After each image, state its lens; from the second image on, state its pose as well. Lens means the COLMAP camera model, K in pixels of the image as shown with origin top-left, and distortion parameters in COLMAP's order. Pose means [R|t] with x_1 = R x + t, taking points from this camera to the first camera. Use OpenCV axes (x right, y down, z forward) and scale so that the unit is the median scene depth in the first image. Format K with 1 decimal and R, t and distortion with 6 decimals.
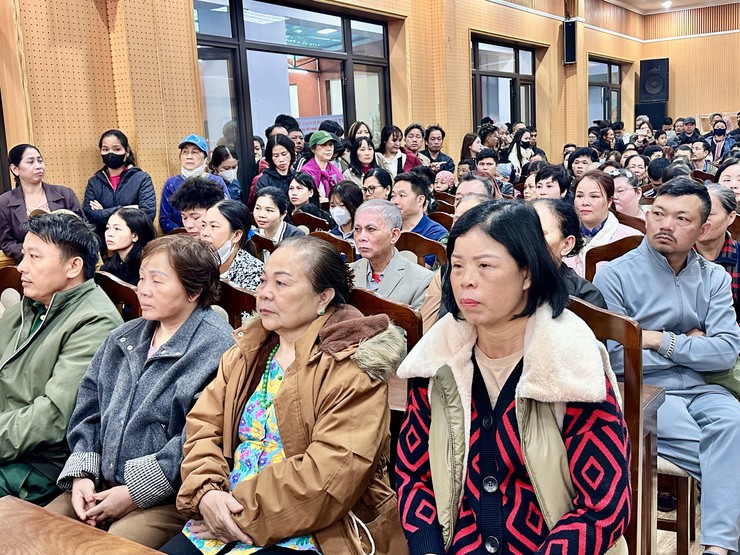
lens RADIAL K [[814.8, 0, 372.0], [0, 814.8, 280.2], [0, 0, 1]] dist [0.003416, 0.000000]
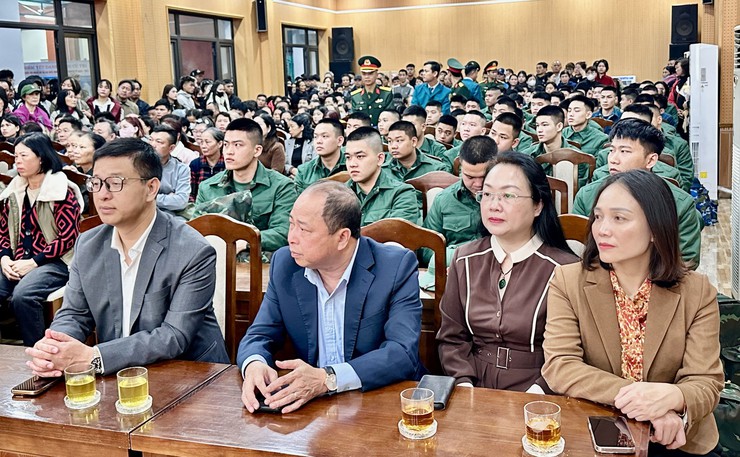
lens RADIAL K [[770.4, 0, 375.8], [0, 770.4, 212.6], [0, 0, 1]] dist [0.085611, 0.000000]
pose [[0.961365, -0.019351, 0.274597, 0.075067], [0.019216, 0.999810, 0.003185, 0.026138], [-0.274606, 0.002215, 0.961554, -0.262602]]
